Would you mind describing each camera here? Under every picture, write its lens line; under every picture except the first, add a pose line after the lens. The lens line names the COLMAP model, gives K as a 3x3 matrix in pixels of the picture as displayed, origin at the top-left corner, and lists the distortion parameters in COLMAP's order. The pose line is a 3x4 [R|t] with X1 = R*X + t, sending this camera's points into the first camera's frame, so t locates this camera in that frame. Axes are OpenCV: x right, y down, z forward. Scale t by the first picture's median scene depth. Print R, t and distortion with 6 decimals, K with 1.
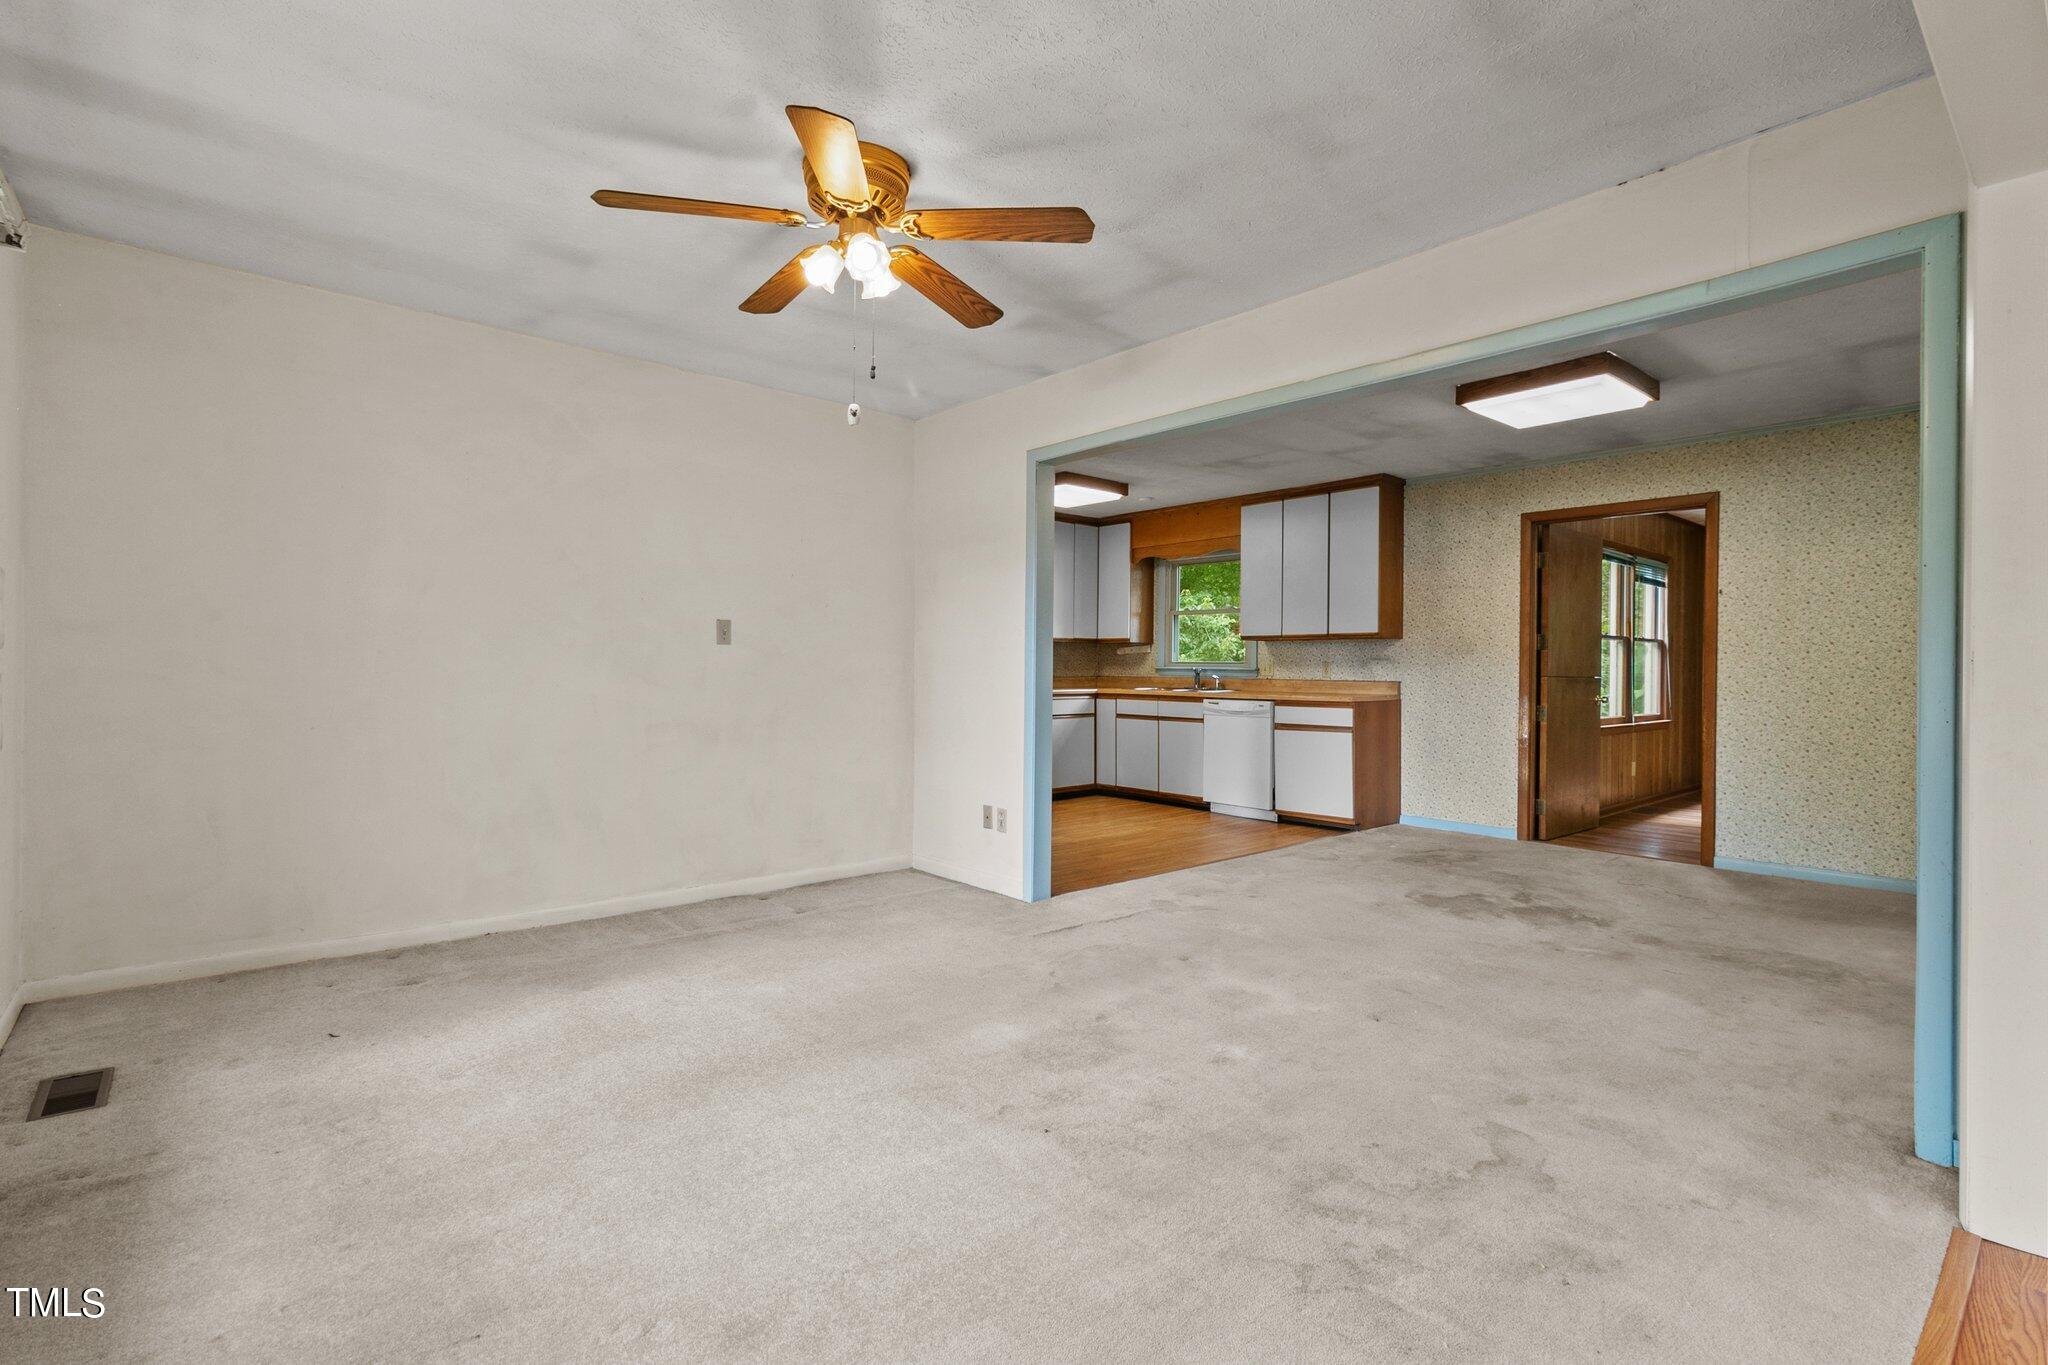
lens RADIAL K [[951.0, 0, 1018.4], [0, 951.0, 672.9], [0, 0, 1]] dist [0.002467, 0.000449]
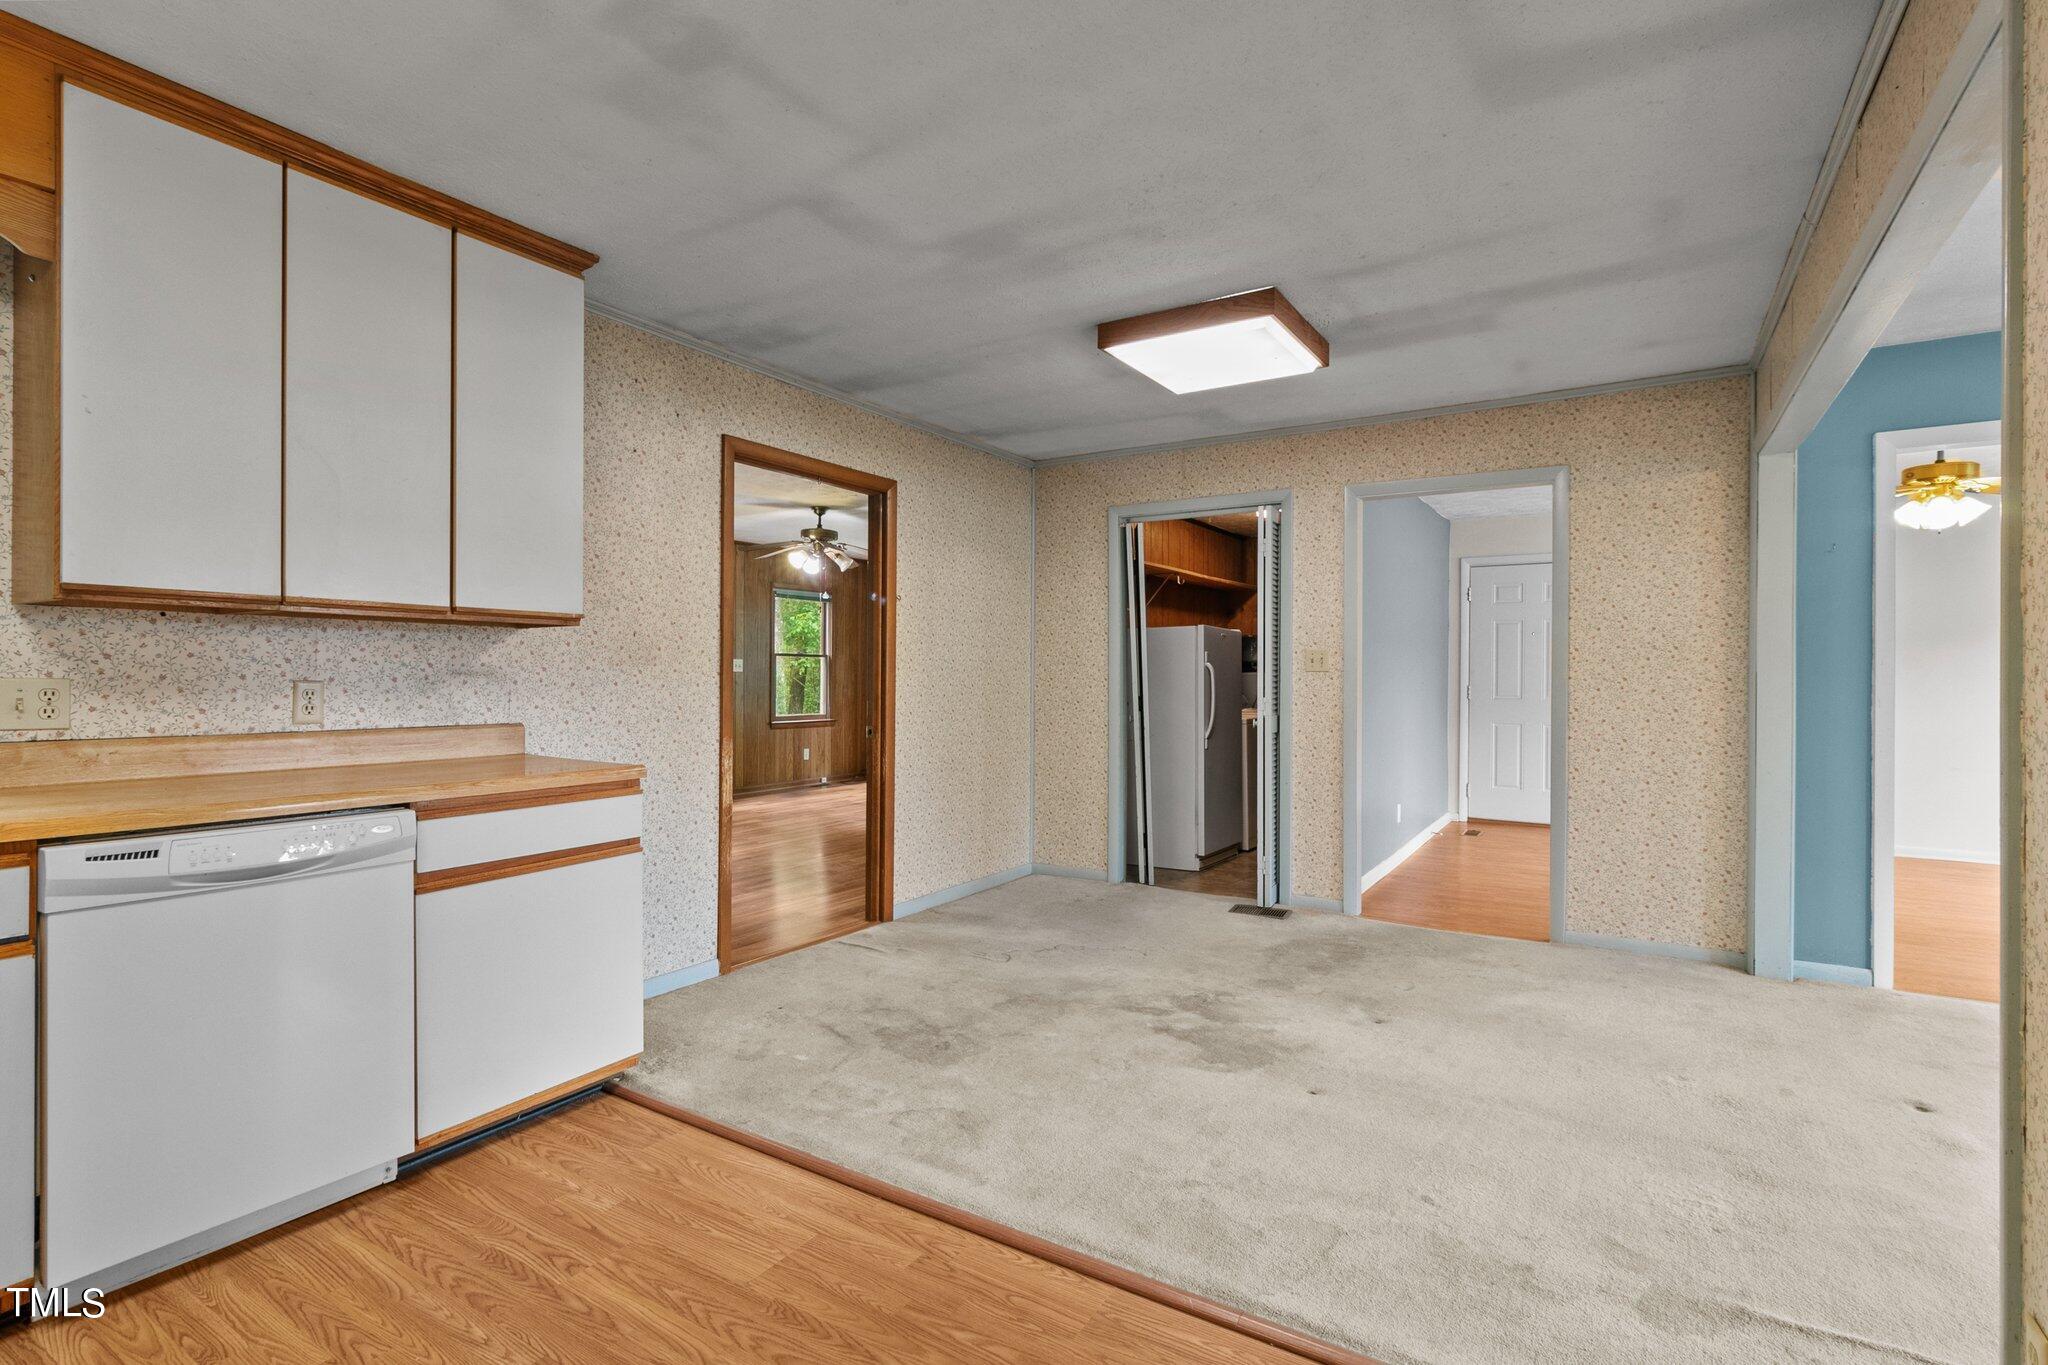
lens RADIAL K [[967.0, 0, 1020.8], [0, 967.0, 665.3], [0, 0, 1]] dist [0.005248, 0.000448]
pose [[-0.289728, 0.000668, 0.957109, -0.186480], [-0.002480, 0.999996, -0.001448, -0.032586], [-0.957106, -0.002793, -0.289726, 1.629860]]
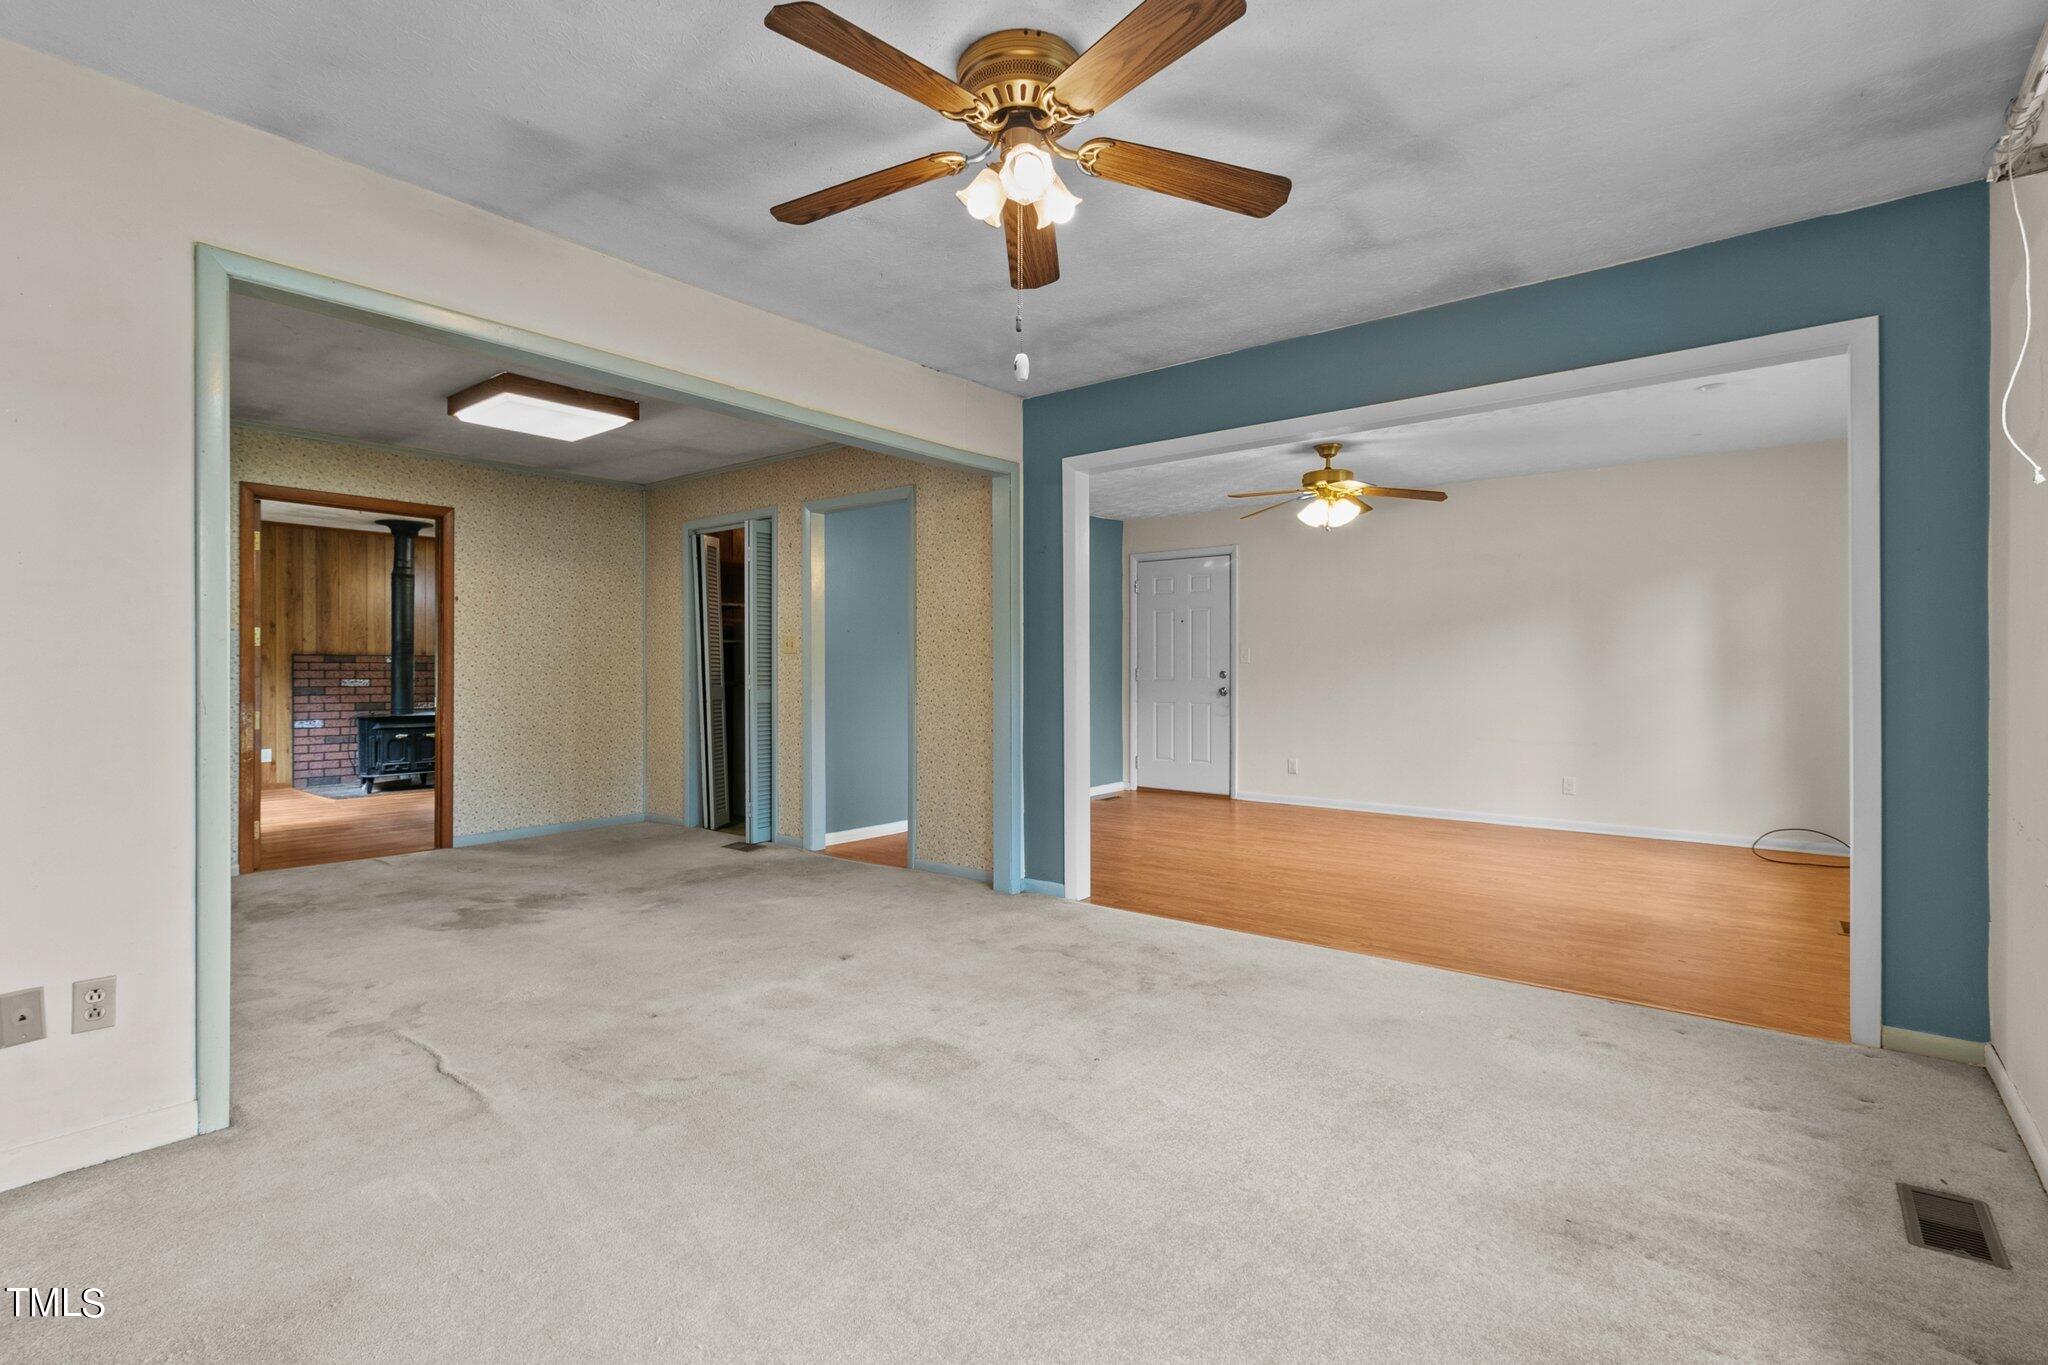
lens RADIAL K [[951.0, 0, 1018.4], [0, 951.0, 672.9], [0, 0, 1]] dist [0.002467, 0.000449]
pose [[-0.183072, -0.009591, 0.983053, -0.676217], [0.004343, 0.999935, 0.010565, -0.009910], [-0.983090, 0.006203, -0.183018, 0.792254]]
